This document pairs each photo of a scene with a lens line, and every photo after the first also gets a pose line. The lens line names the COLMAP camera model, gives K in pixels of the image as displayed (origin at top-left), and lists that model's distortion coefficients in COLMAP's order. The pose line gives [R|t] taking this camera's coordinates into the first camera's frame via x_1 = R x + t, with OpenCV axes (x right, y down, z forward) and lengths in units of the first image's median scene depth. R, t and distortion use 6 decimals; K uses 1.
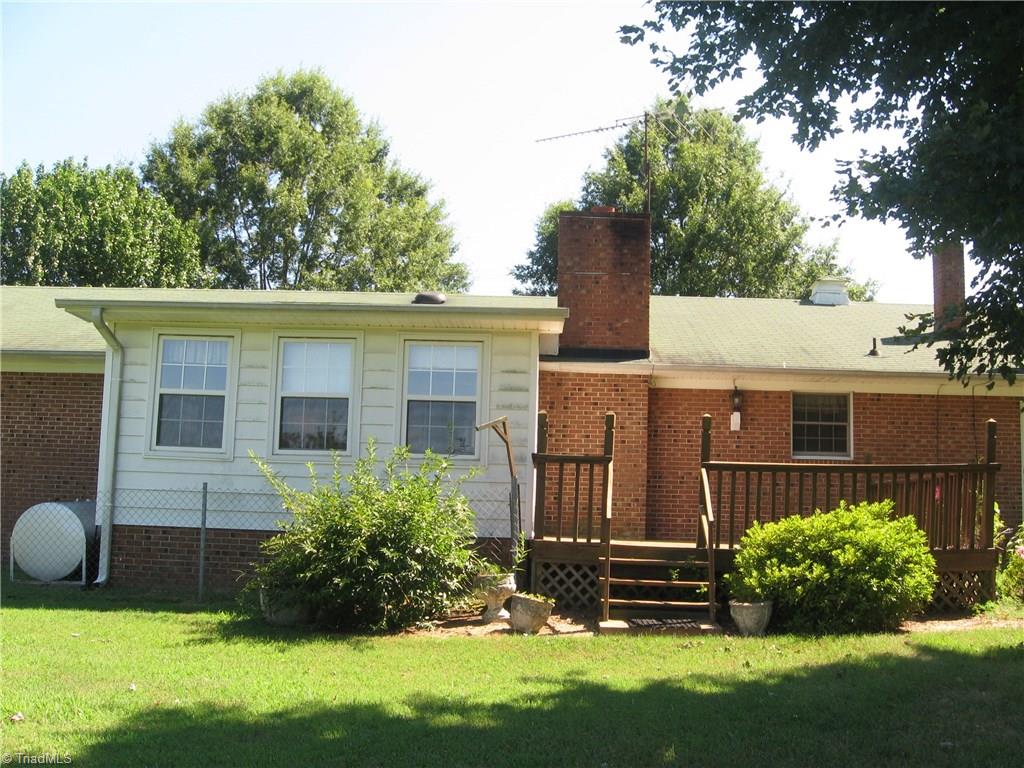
lens RADIAL K [[1073.3, 0, 518.7], [0, 1073.3, 387.1], [0, 0, 1]] dist [-0.117754, 0.000000]
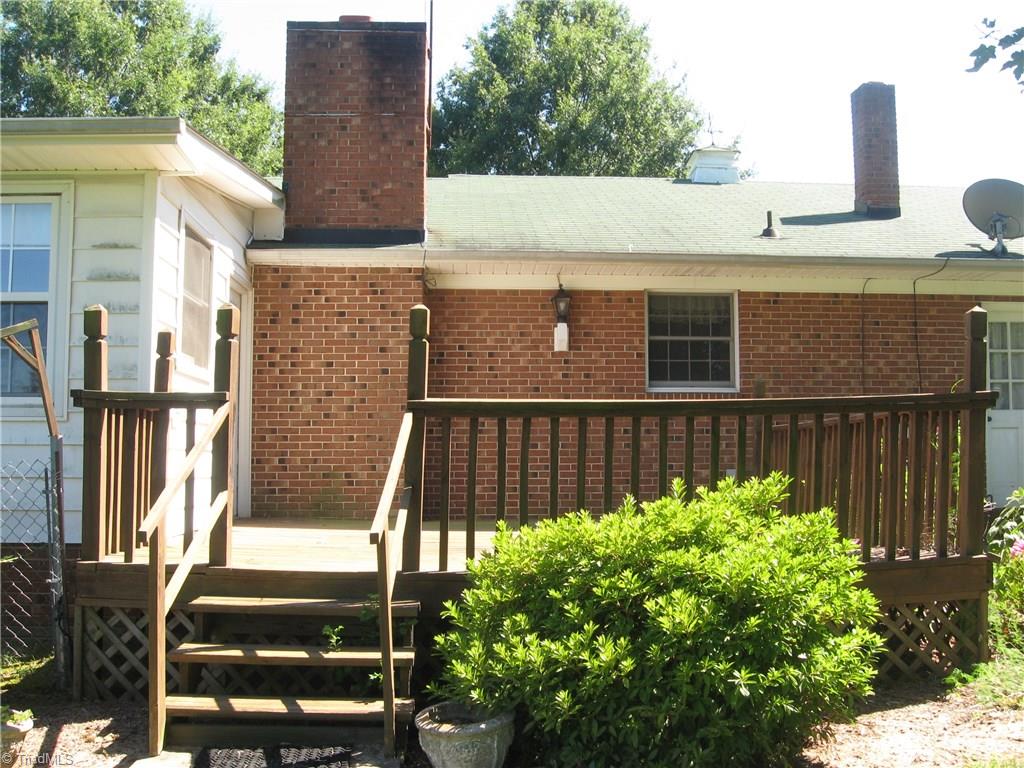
lens RADIAL K [[1073.3, 0, 507.4], [0, 1073.3, 390.0], [0, 0, 1]] dist [-0.117754, 0.000000]
pose [[0.997544, -0.023578, 0.065962, 0.127076], [0.019756, 0.998121, 0.058005, 0.025687], [-0.067206, -0.056559, 0.996135, 0.343762]]
